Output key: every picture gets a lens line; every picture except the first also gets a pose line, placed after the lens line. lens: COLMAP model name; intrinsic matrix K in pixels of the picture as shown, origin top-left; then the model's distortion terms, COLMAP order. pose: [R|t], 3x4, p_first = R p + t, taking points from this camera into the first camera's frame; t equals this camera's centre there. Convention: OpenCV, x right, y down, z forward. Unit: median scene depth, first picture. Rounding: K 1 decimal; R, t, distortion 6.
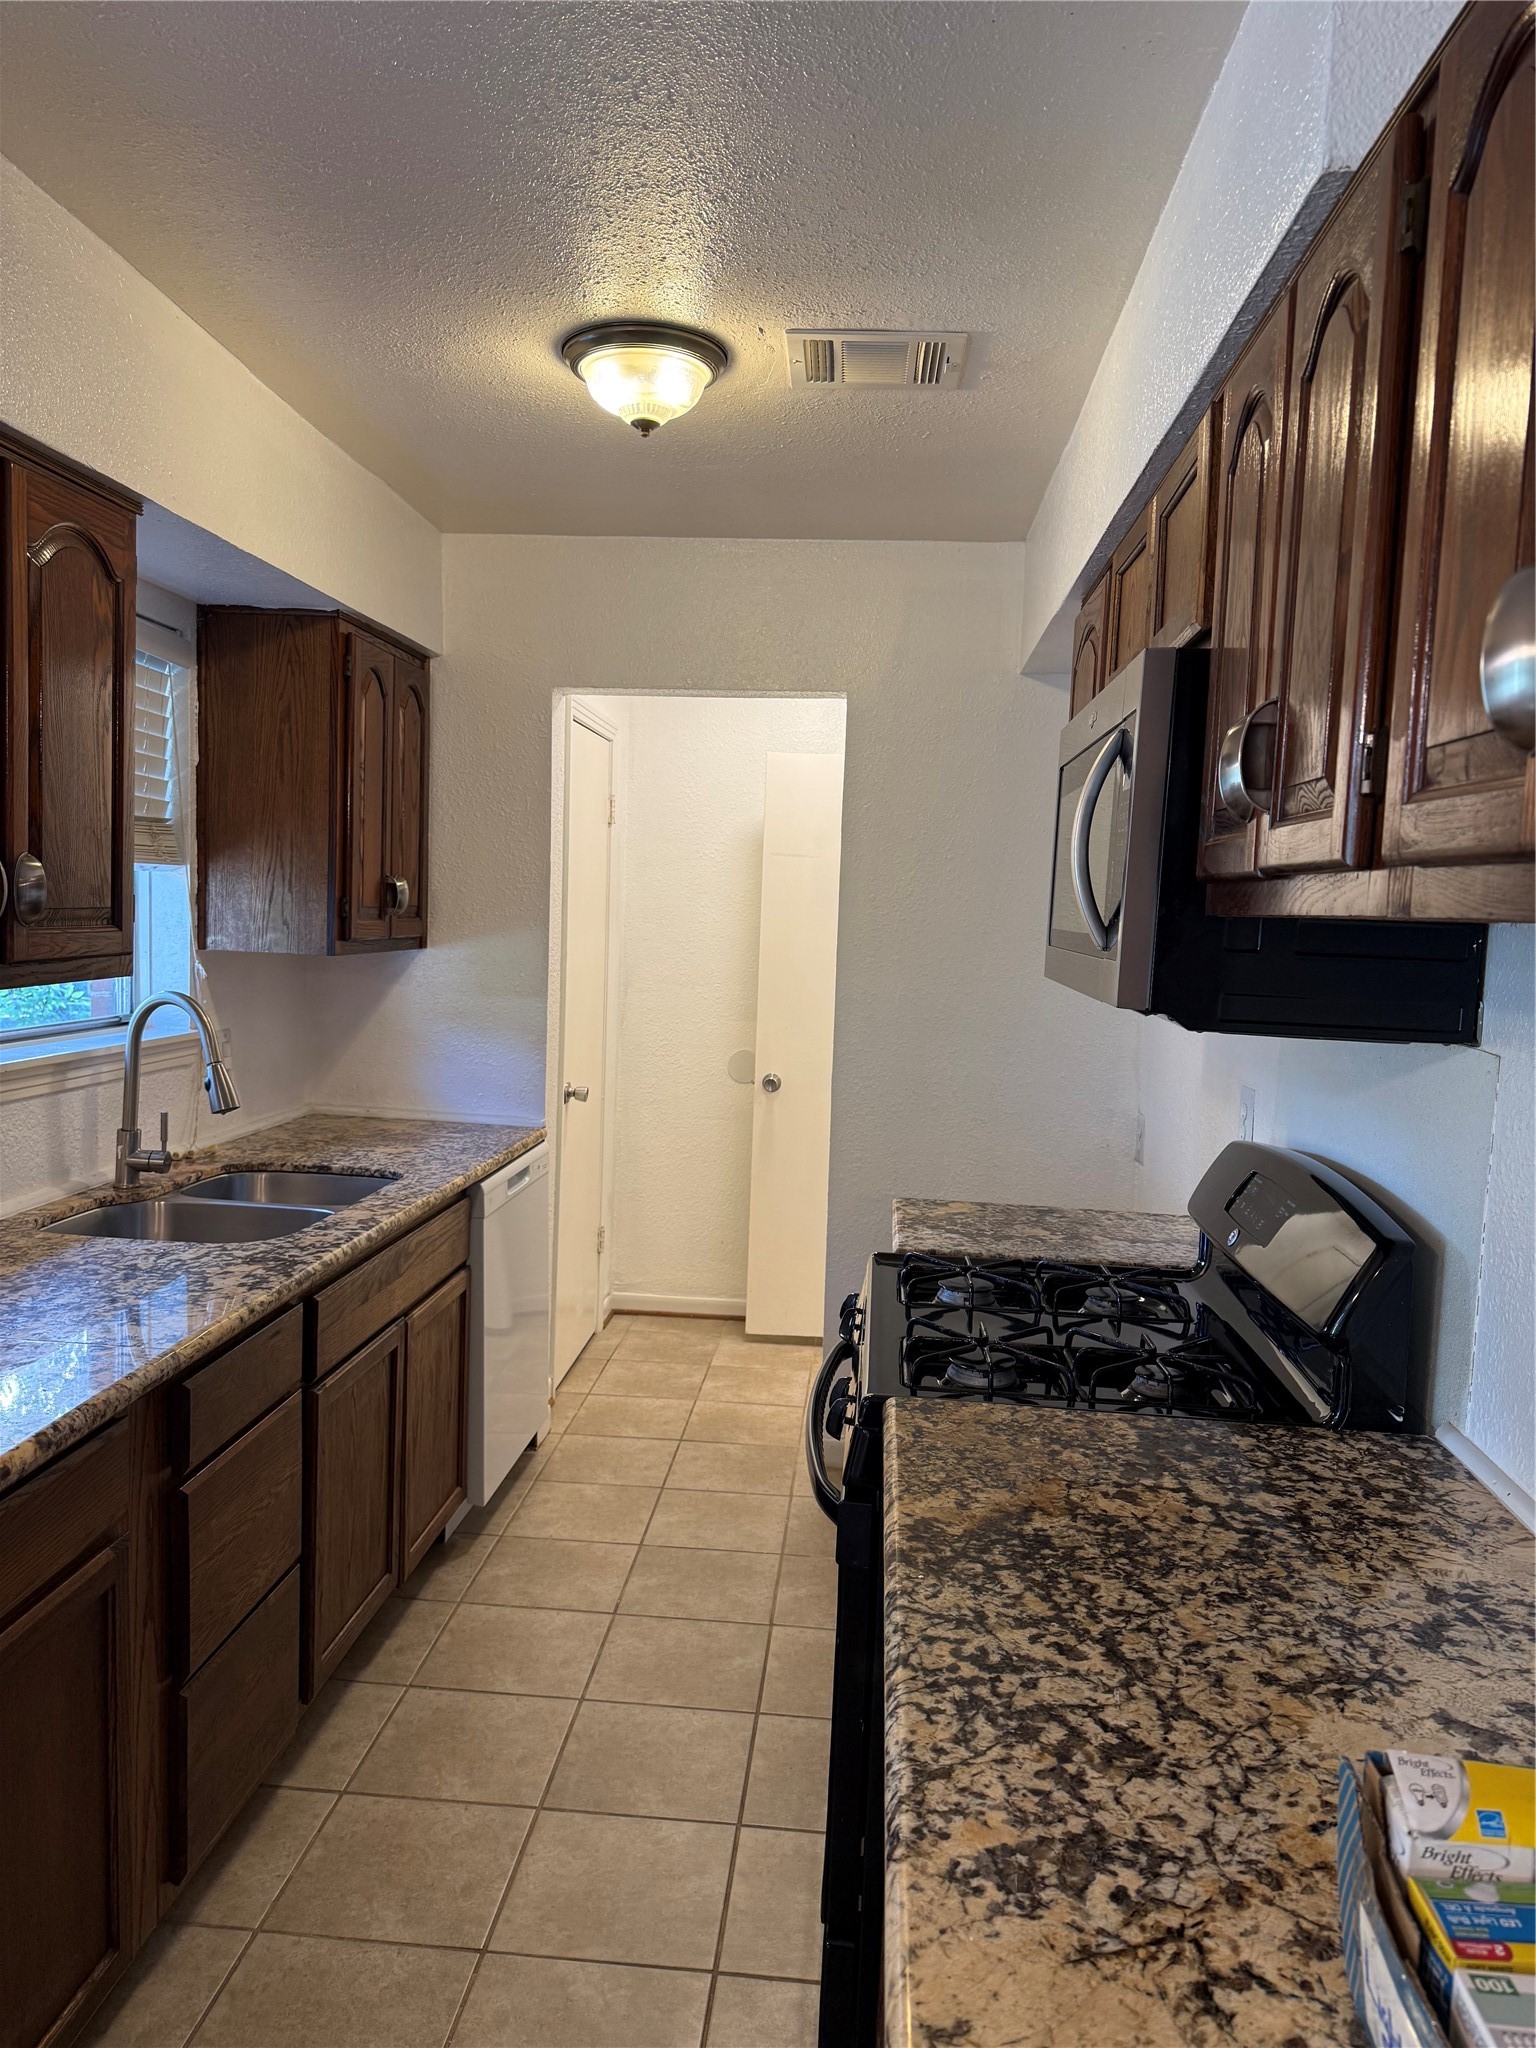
lens RADIAL K [[1423.3, 0, 768.0], [0, 1423.3, 1024.0], [0, 0, 1]] dist [0.107451, -0.136761]
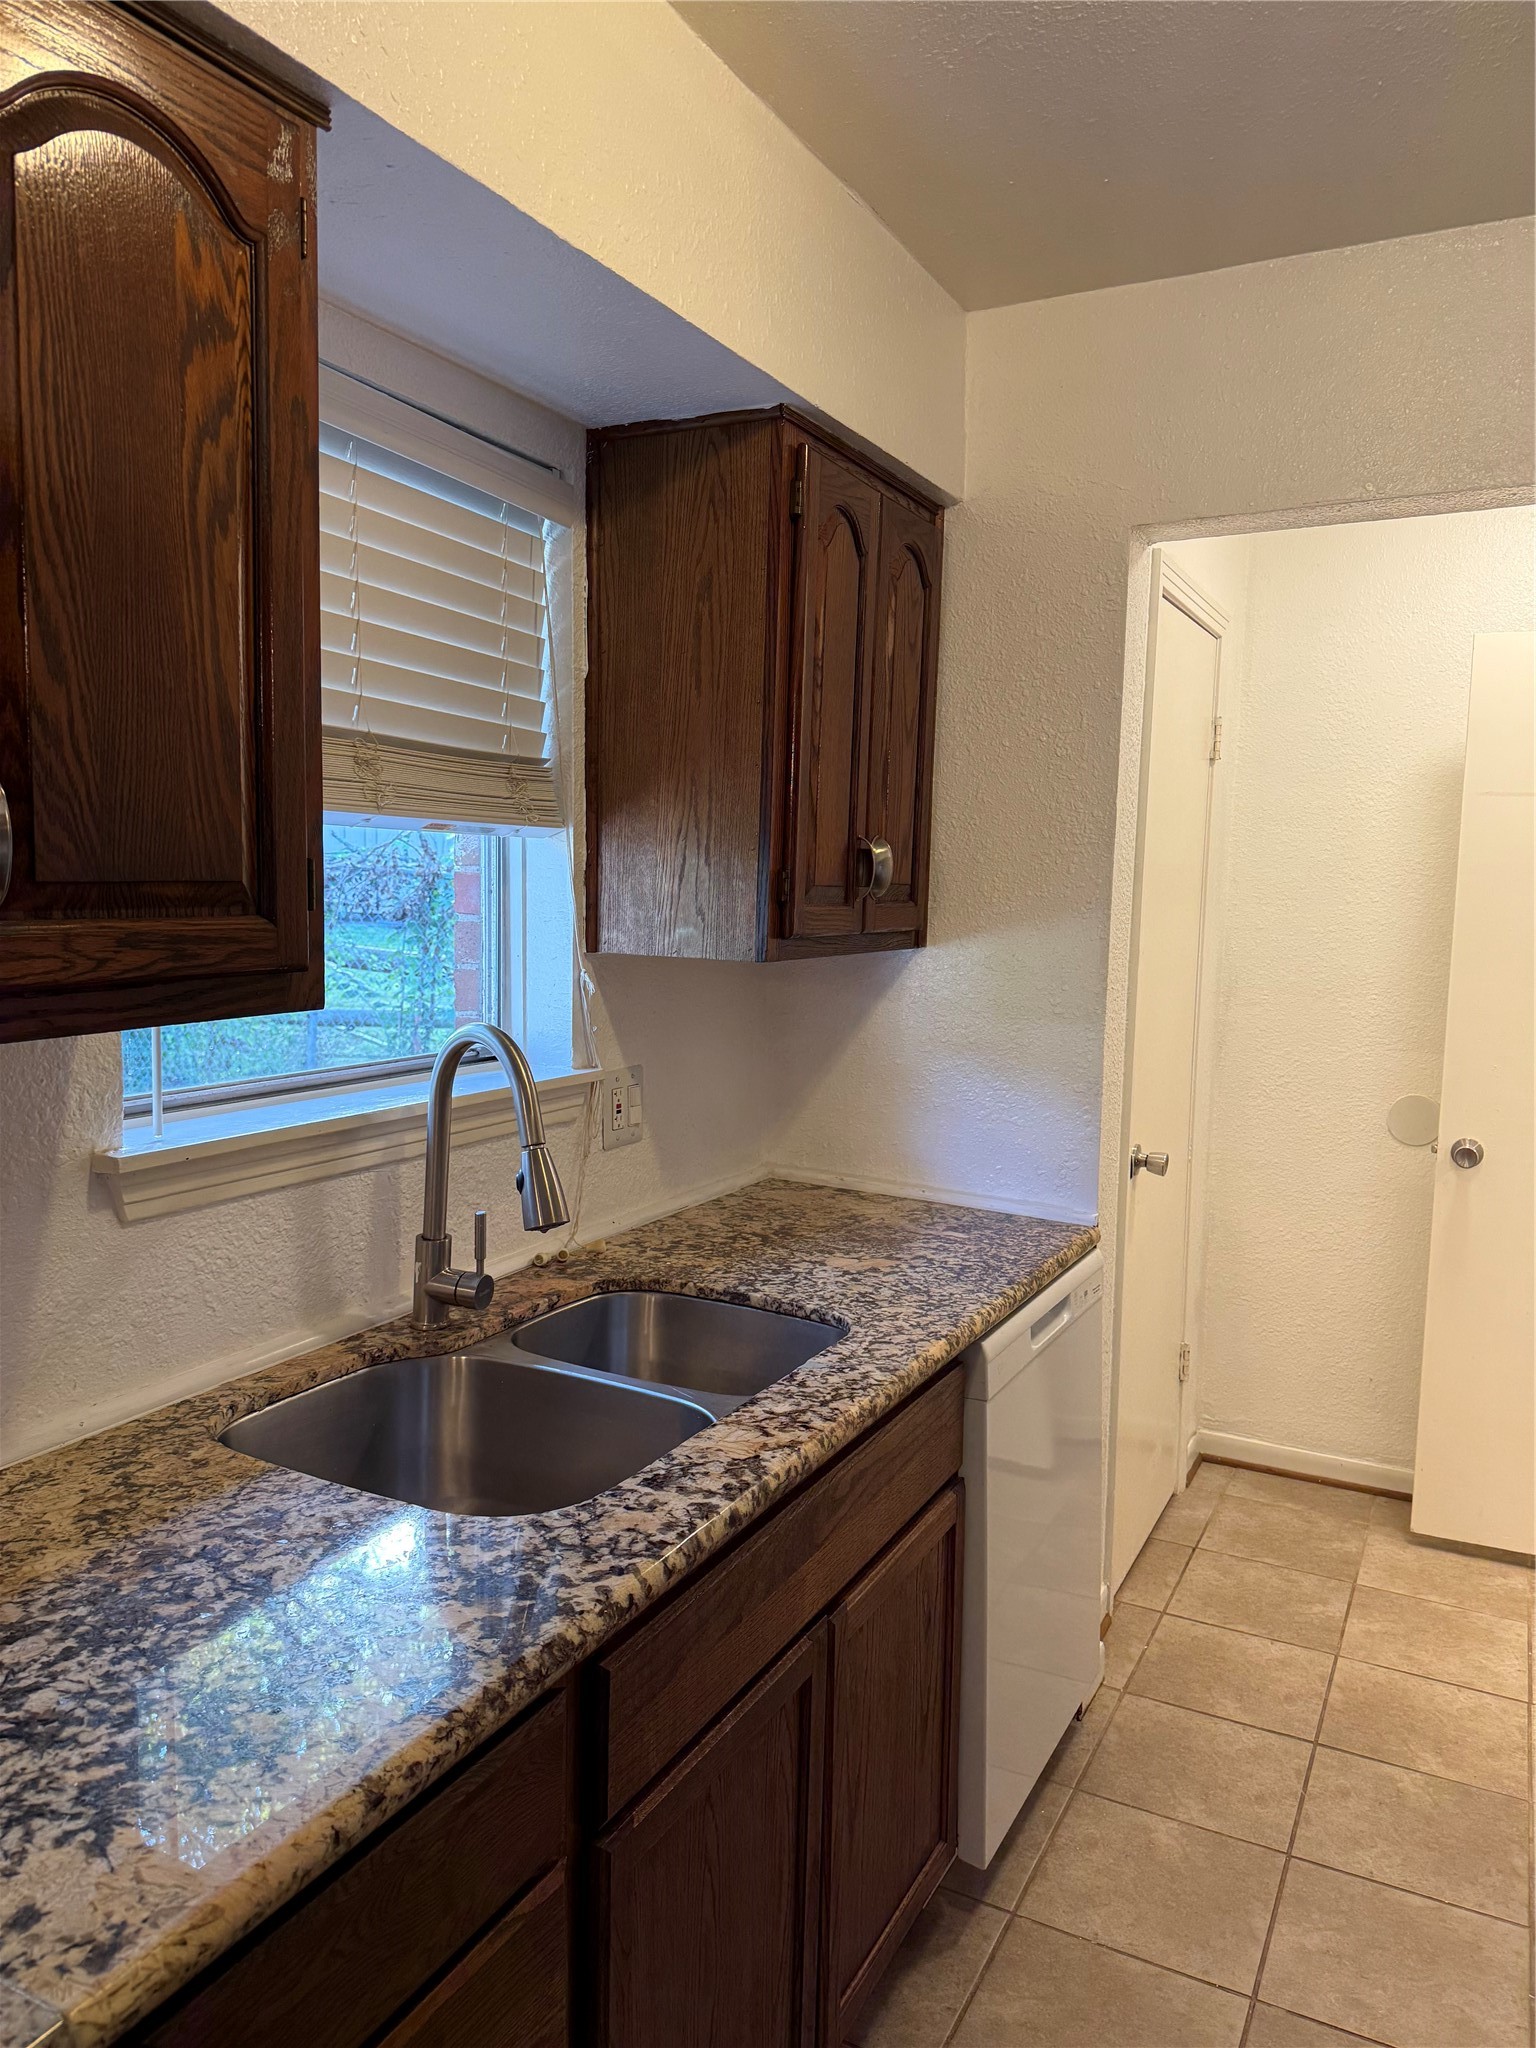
lens RADIAL K [[1423.3, 0, 768.0], [0, 1423.3, 1024.0], [0, 0, 1]] dist [0.107451, -0.136761]
pose [[0.922015, 0.024550, -0.386375, -0.053130], [-0.021124, 0.999691, 0.013110, -0.027333], [0.386577, -0.003926, 0.922249, 0.400191]]
